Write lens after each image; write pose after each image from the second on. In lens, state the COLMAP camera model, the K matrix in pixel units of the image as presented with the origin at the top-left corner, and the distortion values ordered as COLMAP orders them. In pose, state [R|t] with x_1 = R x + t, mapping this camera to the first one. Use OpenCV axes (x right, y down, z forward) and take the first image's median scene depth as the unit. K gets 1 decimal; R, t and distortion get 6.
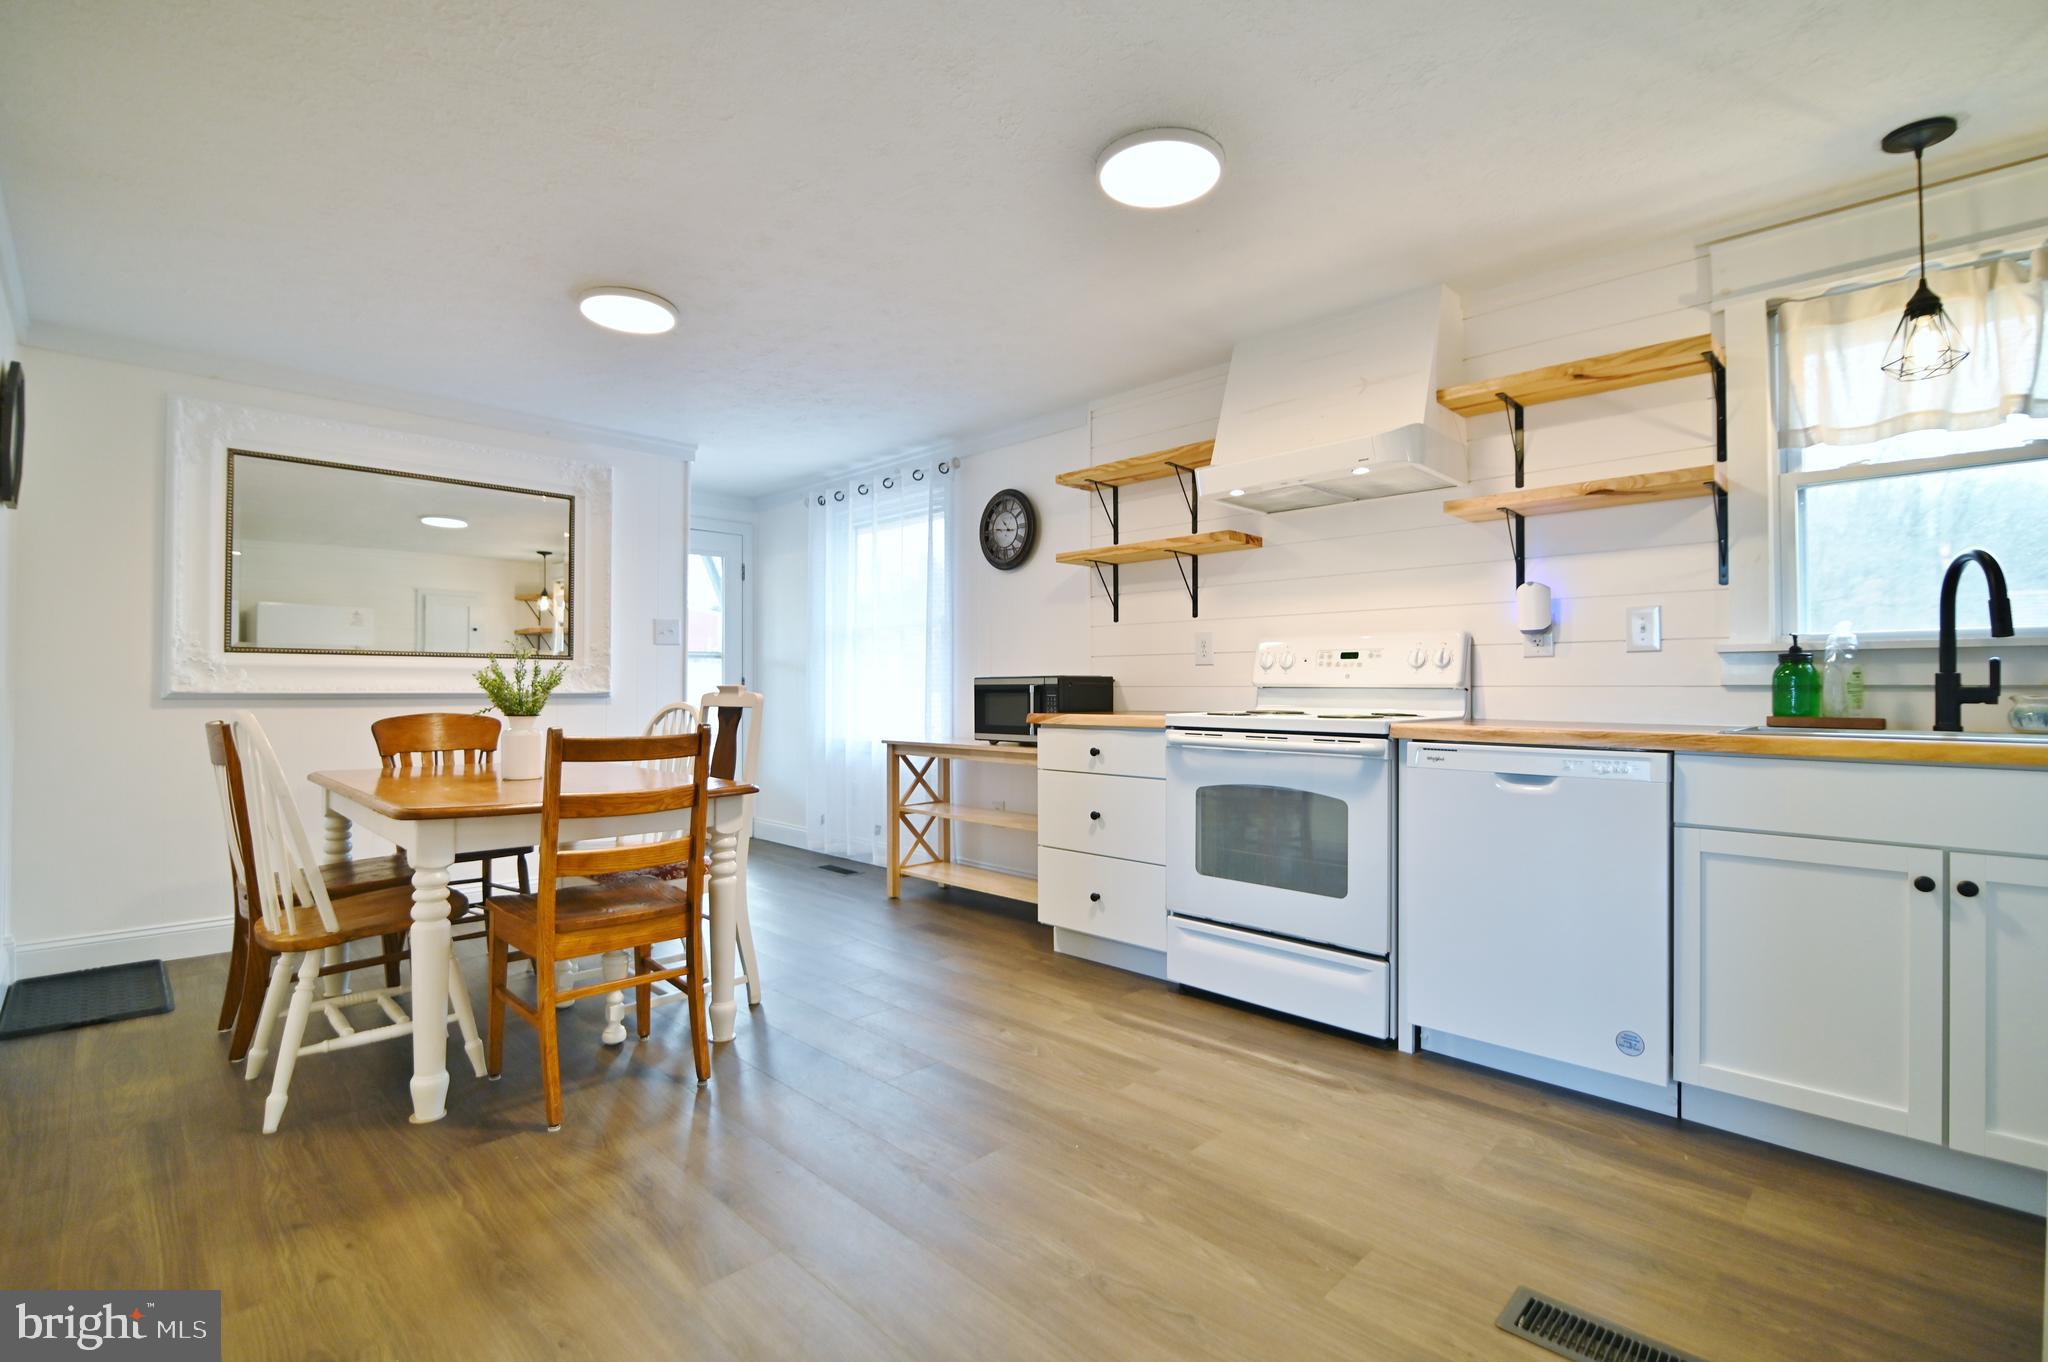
lens RADIAL K [[931.9, 0, 1022.4], [0, 931.9, 668.5], [0, 0, 1]] dist [-0.020467, 0.000405]
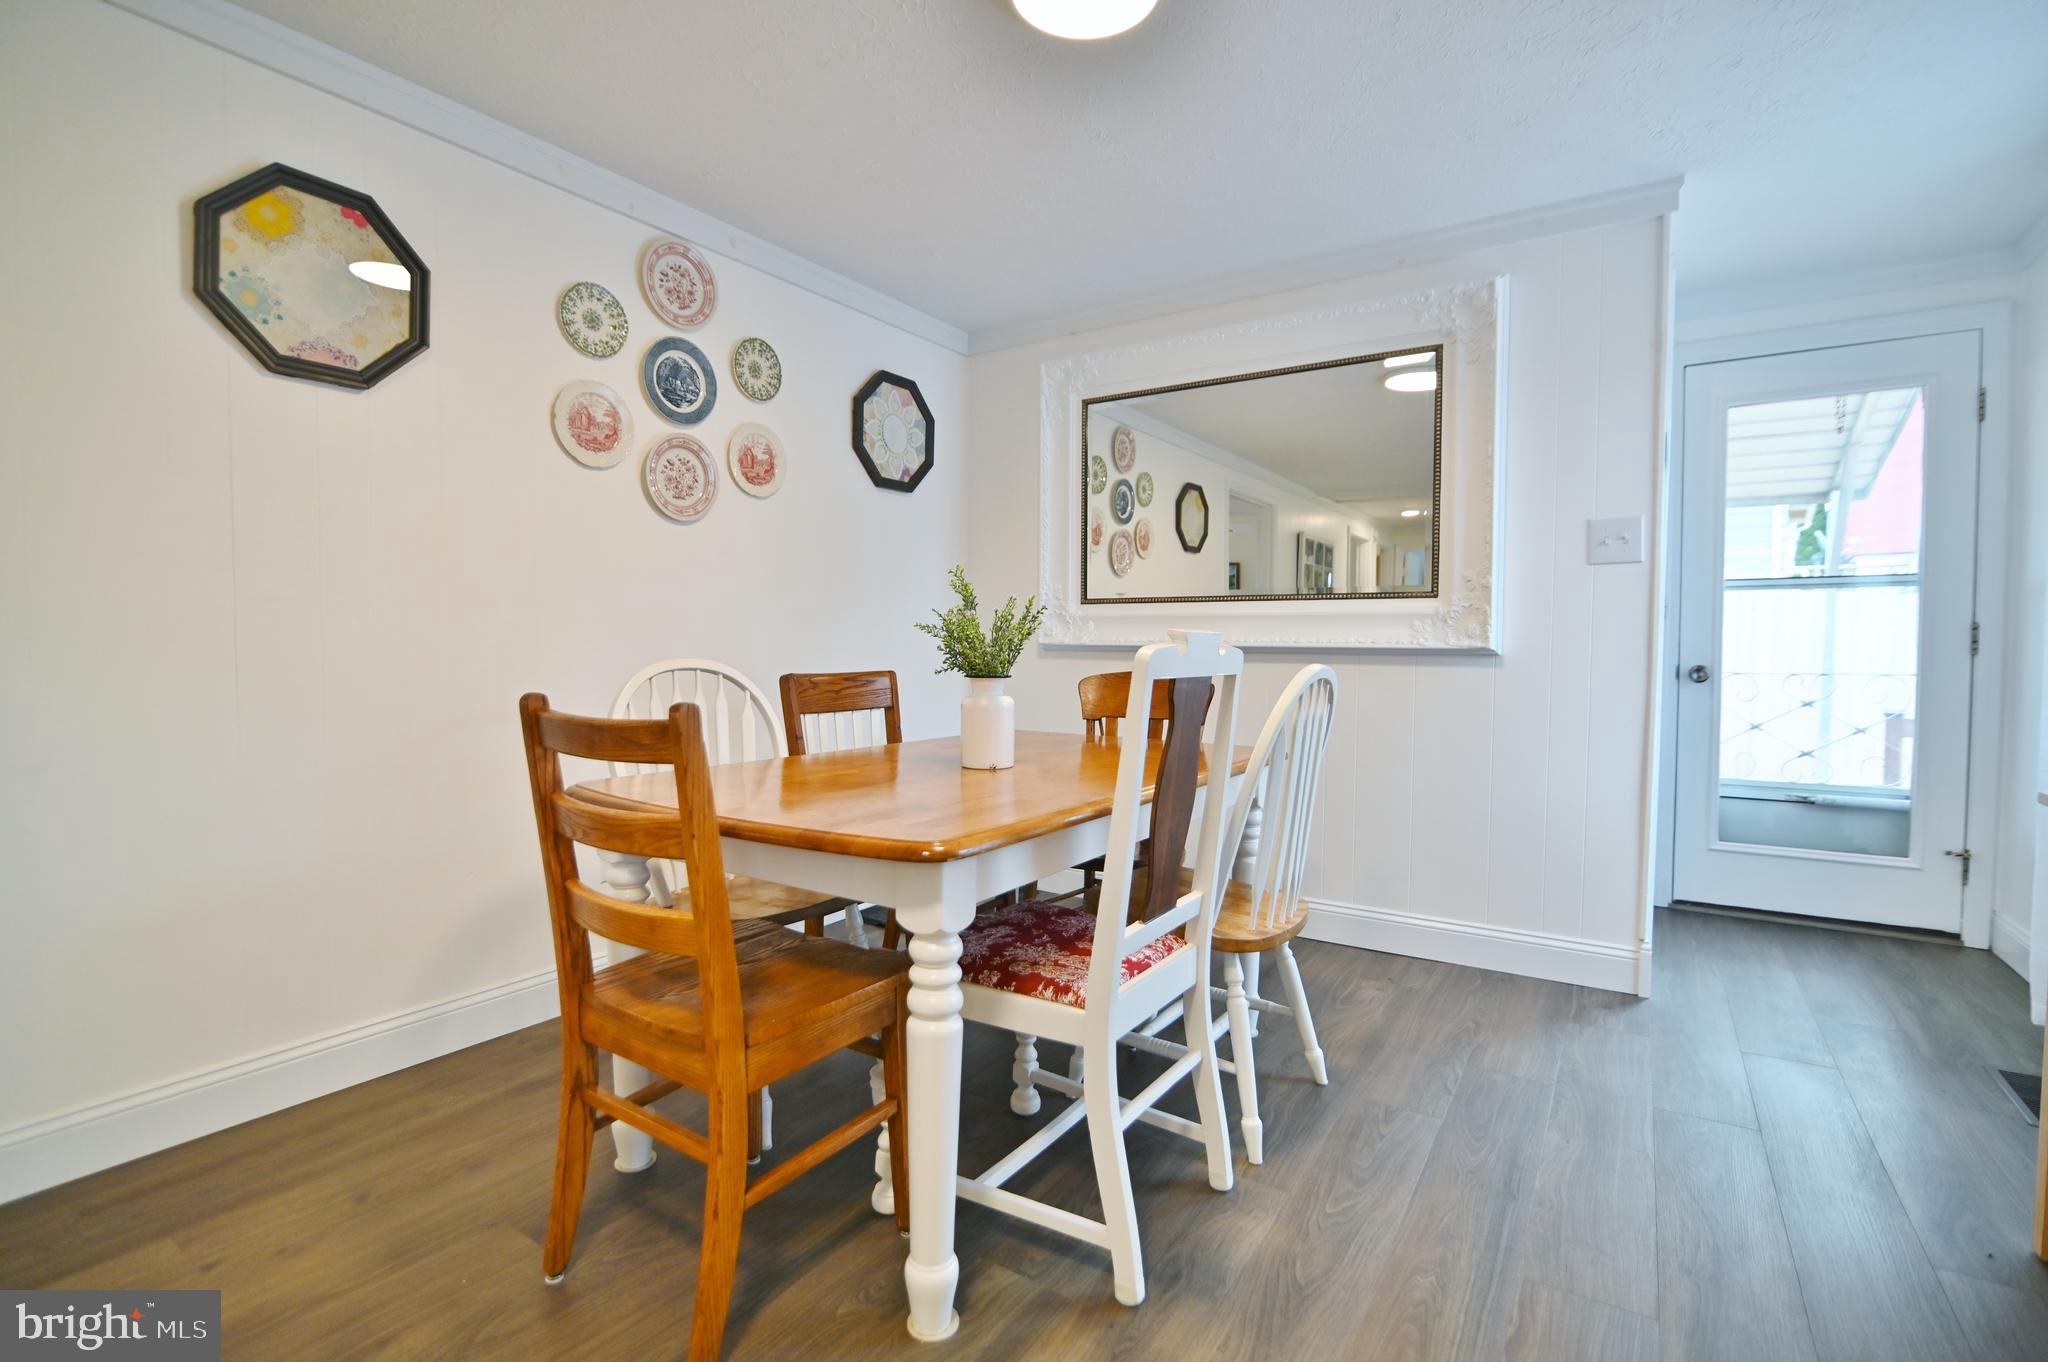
lens RADIAL K [[931.9, 0, 1026.9], [0, 931.9, 683.6], [0, 0, 1]] dist [-0.020467, 0.000405]
pose [[0.198968, 0.046381, -0.978908, 0.129846], [0.015729, 0.998600, 0.050511, 0.017054], [0.979880, -0.025447, 0.197960, 0.727576]]
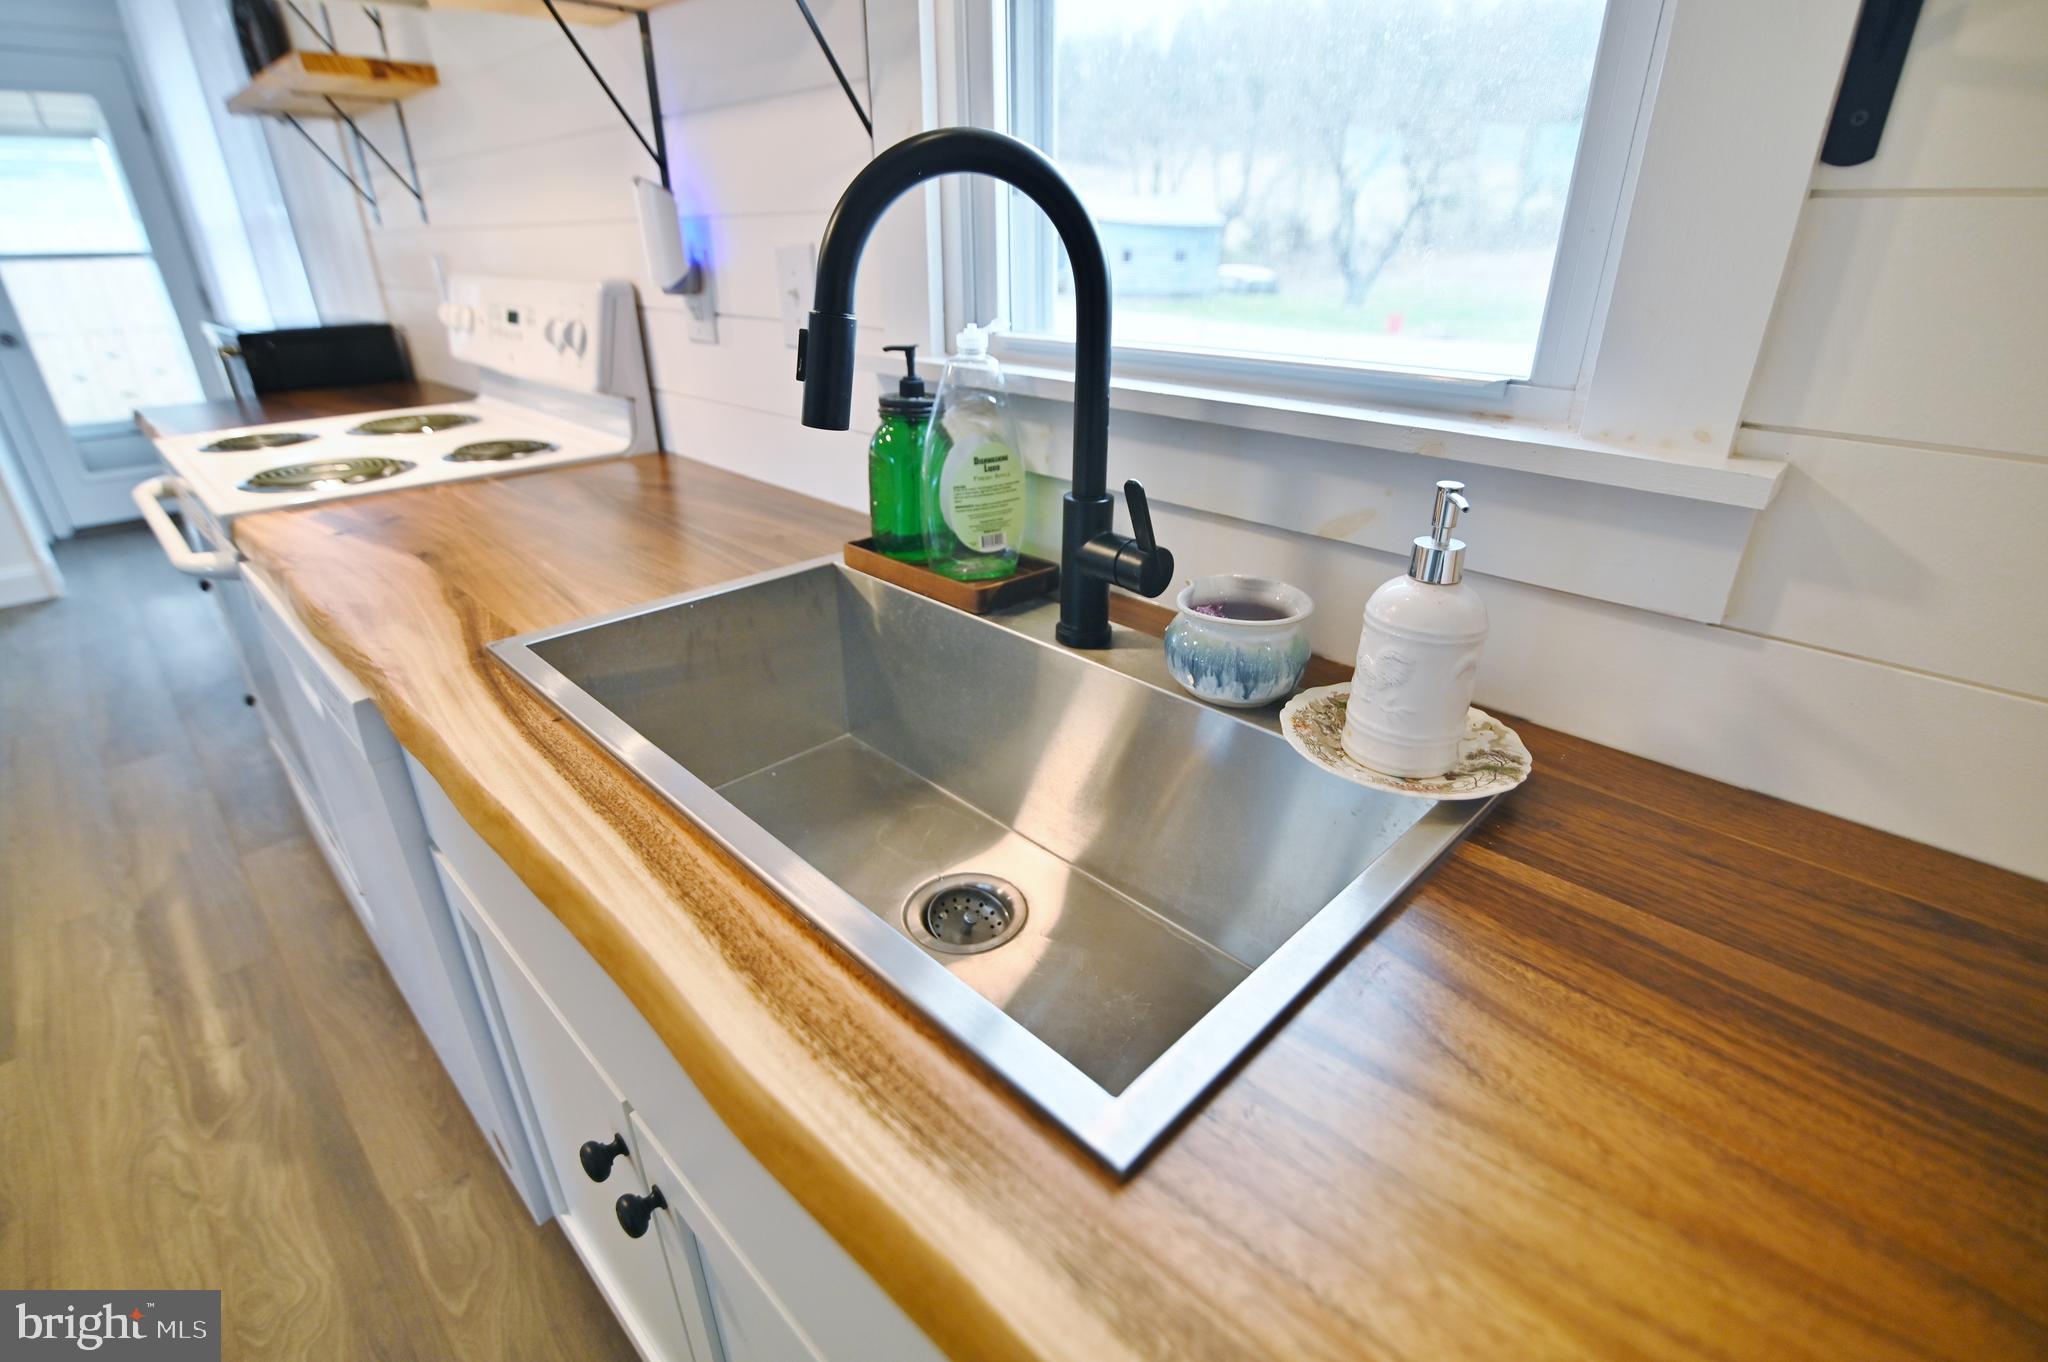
lens RADIAL K [[931.9, 0, 1034.9], [0, 931.9, 687.5], [0, 0, 1]] dist [-0.020467, 0.000405]
pose [[0.999745, -0.005971, 0.021766, 0.585530], [-0.004366, 0.894979, 0.446086, -0.057016], [-0.022144, -0.446068, 0.894725, 0.372210]]
